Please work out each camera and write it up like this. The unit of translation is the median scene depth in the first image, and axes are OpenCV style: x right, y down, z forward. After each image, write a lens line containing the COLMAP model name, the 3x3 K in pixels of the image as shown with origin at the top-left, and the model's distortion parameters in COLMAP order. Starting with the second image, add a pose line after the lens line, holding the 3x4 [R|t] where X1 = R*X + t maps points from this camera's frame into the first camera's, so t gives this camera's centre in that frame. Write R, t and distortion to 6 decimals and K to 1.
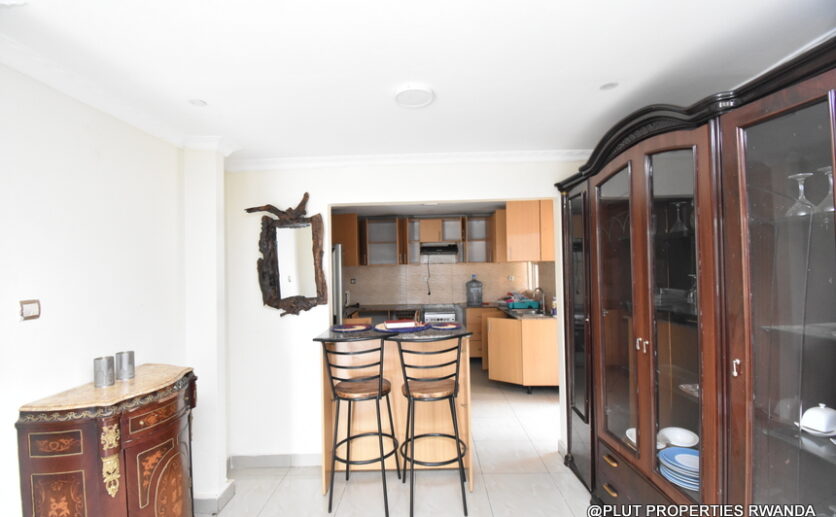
lens RADIAL K [[373.1, 0, 418.0], [0, 373.1, 258.5], [0, 0, 1]] dist [0.000772, -0.000136]
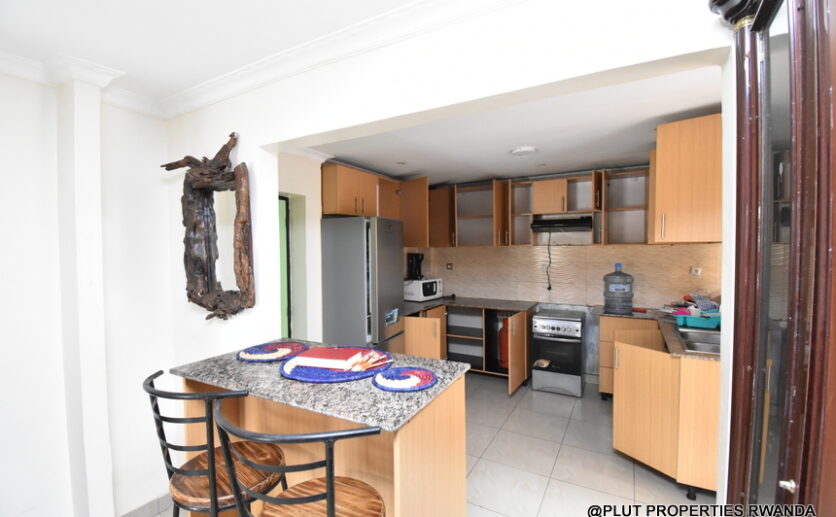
lens RADIAL K [[373.1, 0, 418.0], [0, 373.1, 258.5], [0, 0, 1]] dist [0.000772, -0.000136]
pose [[0.883368, 0.027365, -0.467881, 0.147148], [-0.002784, 0.998583, 0.053147, 0.002567], [0.468672, -0.045646, 0.882192, 0.289912]]
